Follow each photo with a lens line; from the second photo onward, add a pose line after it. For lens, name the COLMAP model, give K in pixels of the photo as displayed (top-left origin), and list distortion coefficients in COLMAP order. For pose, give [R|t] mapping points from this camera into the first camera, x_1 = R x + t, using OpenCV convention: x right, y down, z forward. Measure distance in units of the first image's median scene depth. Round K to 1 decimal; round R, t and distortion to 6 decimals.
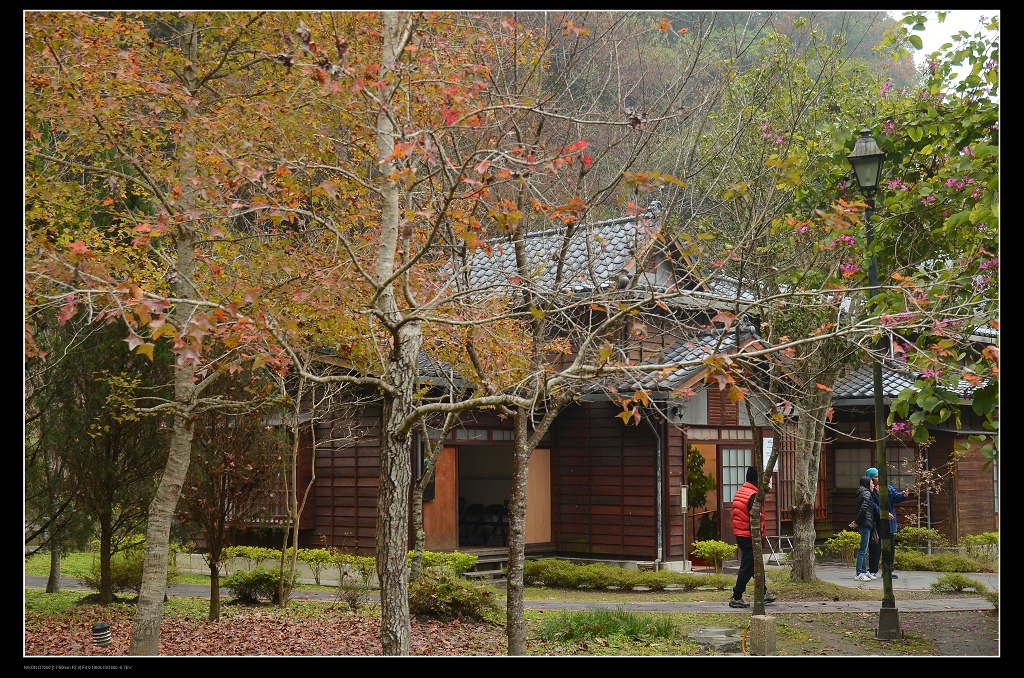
lens RADIAL K [[1449.3, 0, 511.9], [0, 1449.3, 342.7], [0, 0, 1]] dist [0.044758, 0.000000]
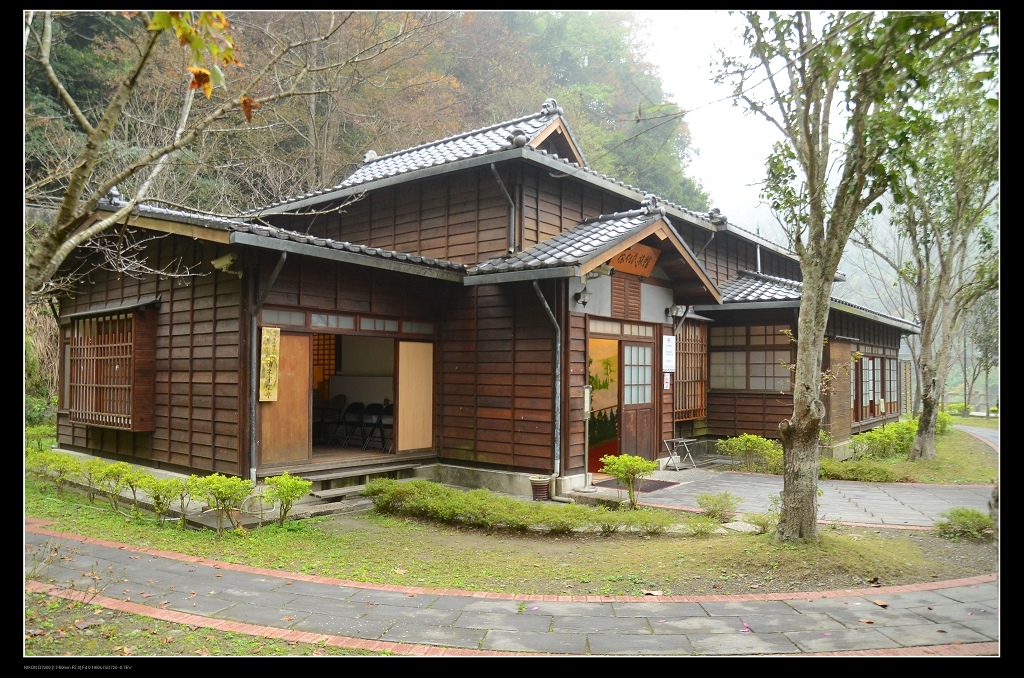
lens RADIAL K [[713.4, 0, 510.3], [0, 713.4, 338.8], [0, 0, 1]] dist [-0.060677, -0.000660]
pose [[0.996810, 0.014979, 0.078390, 0.040782], [-0.017814, 0.999208, 0.035590, 0.056172], [-0.077794, -0.036873, 0.996287, 0.580753]]
